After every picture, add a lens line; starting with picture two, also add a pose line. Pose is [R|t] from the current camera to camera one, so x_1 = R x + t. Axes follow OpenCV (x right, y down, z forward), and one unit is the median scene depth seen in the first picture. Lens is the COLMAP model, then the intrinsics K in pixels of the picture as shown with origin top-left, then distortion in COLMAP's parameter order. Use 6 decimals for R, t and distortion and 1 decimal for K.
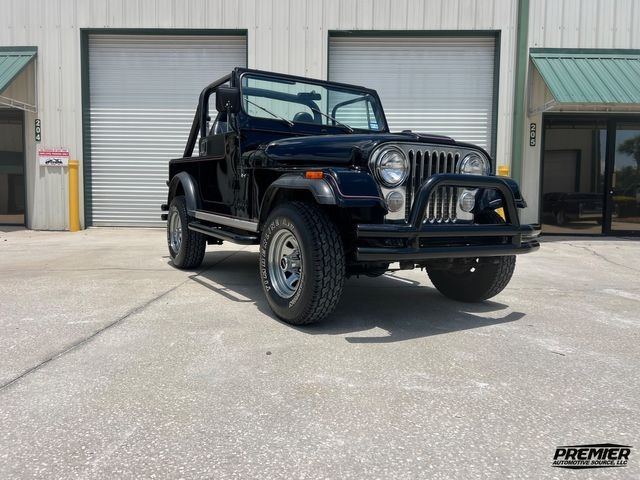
lens RADIAL K [[491.2, 0, 317.6], [0, 491.2, 237.1], [0, 0, 1]] dist [0.008332, -0.007331]
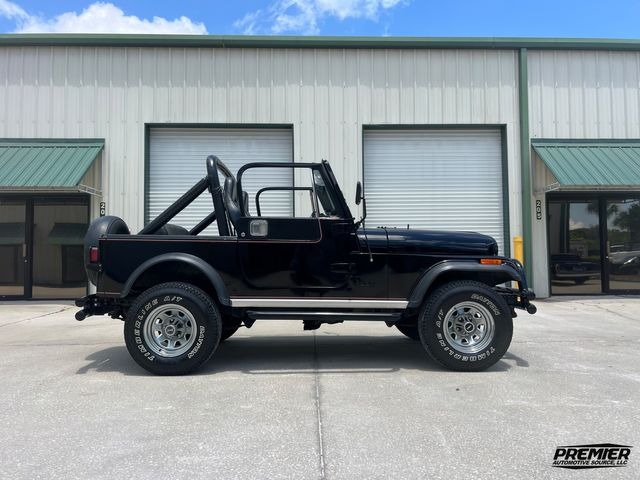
lens RADIAL K [[495.1, 0, 320.0], [0, 495.1, 240.0], [0, 0, 1]] dist [0.016033, -0.004443]
pose [[0.997408, -0.019172, 0.069350, -0.167214], [0.027286, 0.992637, -0.118016, -0.010639], [-0.066577, 0.119603, 0.990587, -0.131660]]
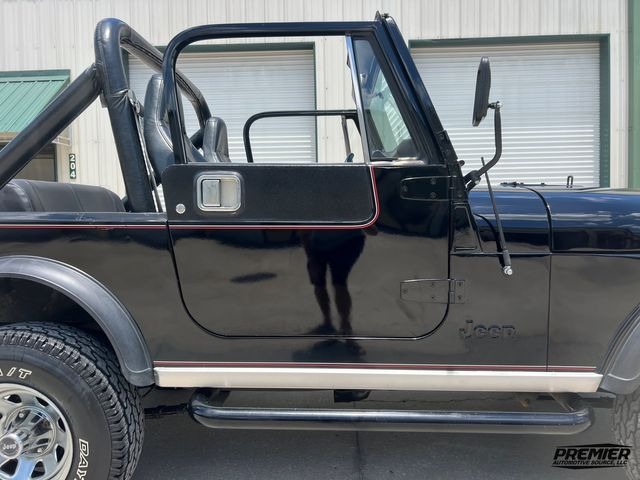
lens RADIAL K [[491.2, 0, 317.6], [0, 491.2, 237.1], [0, 0, 1]] dist [0.008332, -0.007331]
pose [[0.999399, -0.033723, 0.007974, -0.157479], [0.033952, 0.998957, -0.030546, -0.054618], [-0.006936, 0.030798, 0.999502, 0.148874]]
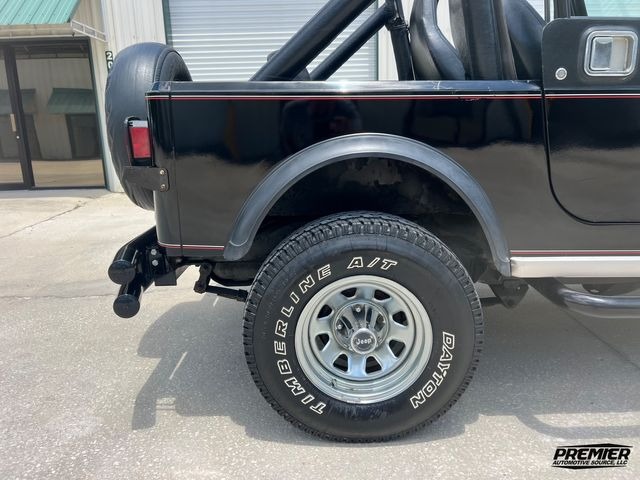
lens RADIAL K [[486.1, 0, 309.3], [0, 486.1, 244.7], [0, 0, 1]] dist [-0.000739, 0.001162]
pose [[0.998423, -0.047529, 0.029858, -0.296103], [0.042066, 0.985796, 0.162597, -0.047437], [-0.037162, -0.161084, 0.986241, 0.175130]]
